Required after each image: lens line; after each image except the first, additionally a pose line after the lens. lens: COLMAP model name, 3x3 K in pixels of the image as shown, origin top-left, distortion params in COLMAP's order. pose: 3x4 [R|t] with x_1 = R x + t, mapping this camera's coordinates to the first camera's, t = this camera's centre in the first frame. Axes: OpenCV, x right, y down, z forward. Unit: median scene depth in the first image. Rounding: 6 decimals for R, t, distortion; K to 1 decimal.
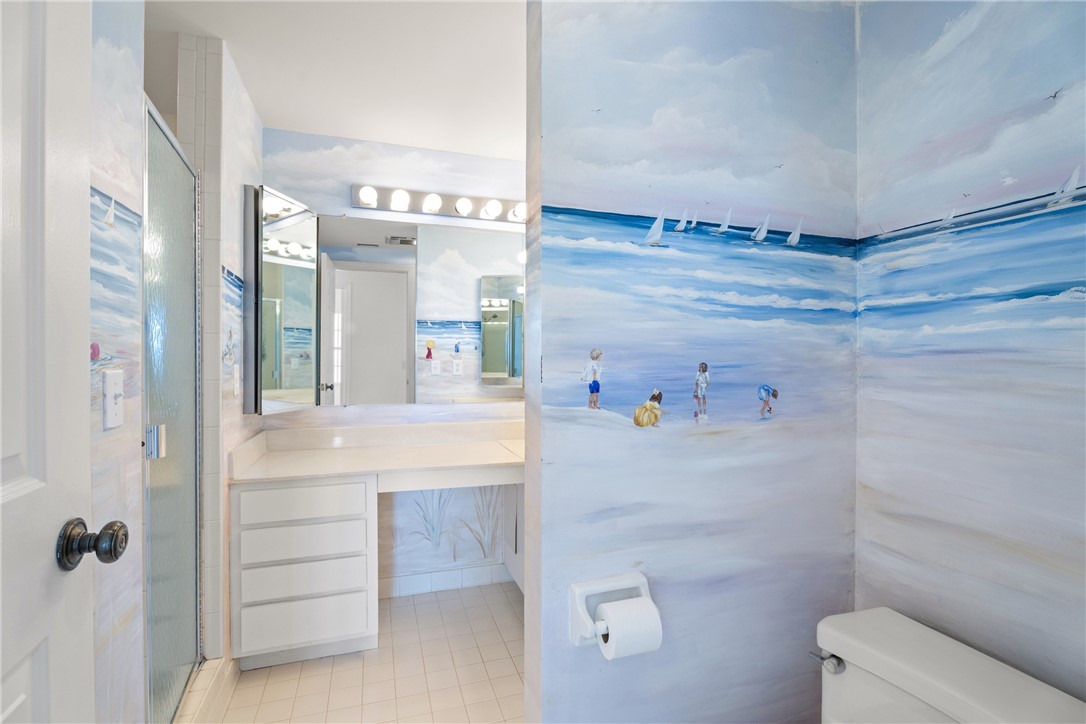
lens RADIAL K [[489.3, 0, 538.7], [0, 489.3, 359.8], [0, 0, 1]] dist [-0.015960, -0.007367]
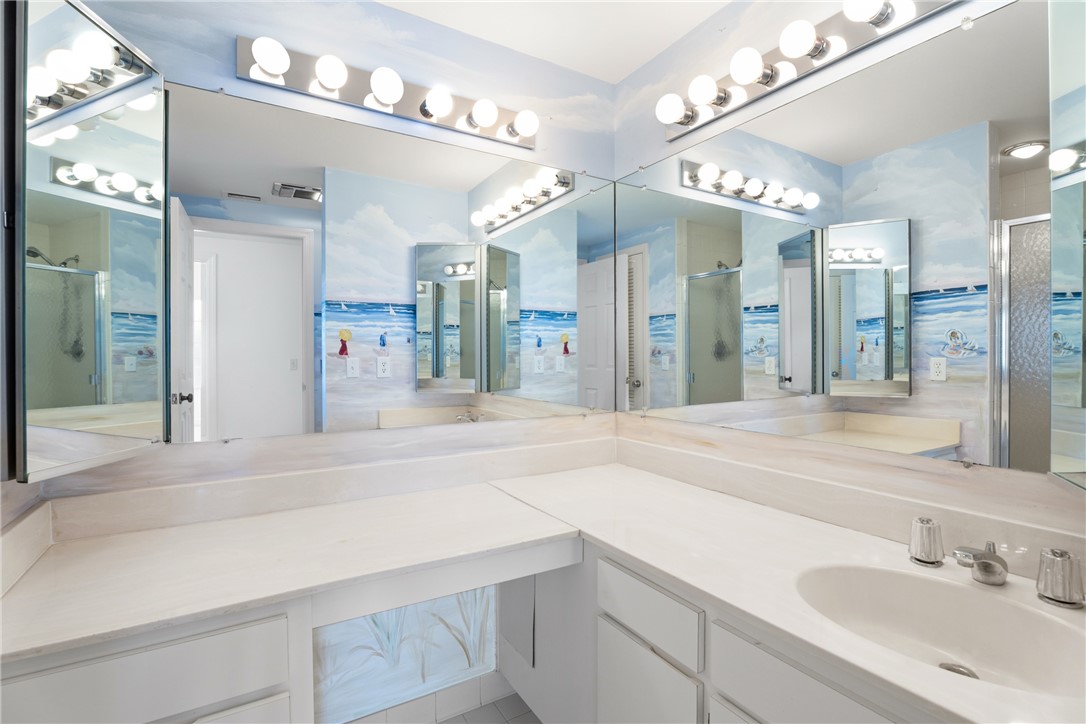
lens RADIAL K [[489.3, 0, 538.7], [0, 489.3, 359.8], [0, 0, 1]] dist [-0.015960, -0.007367]
pose [[0.973504, -0.007060, 0.228560, -0.109041], [0.005720, 0.999962, 0.006523, 0.001437], [-0.228597, -0.005042, 0.973508, 0.241427]]
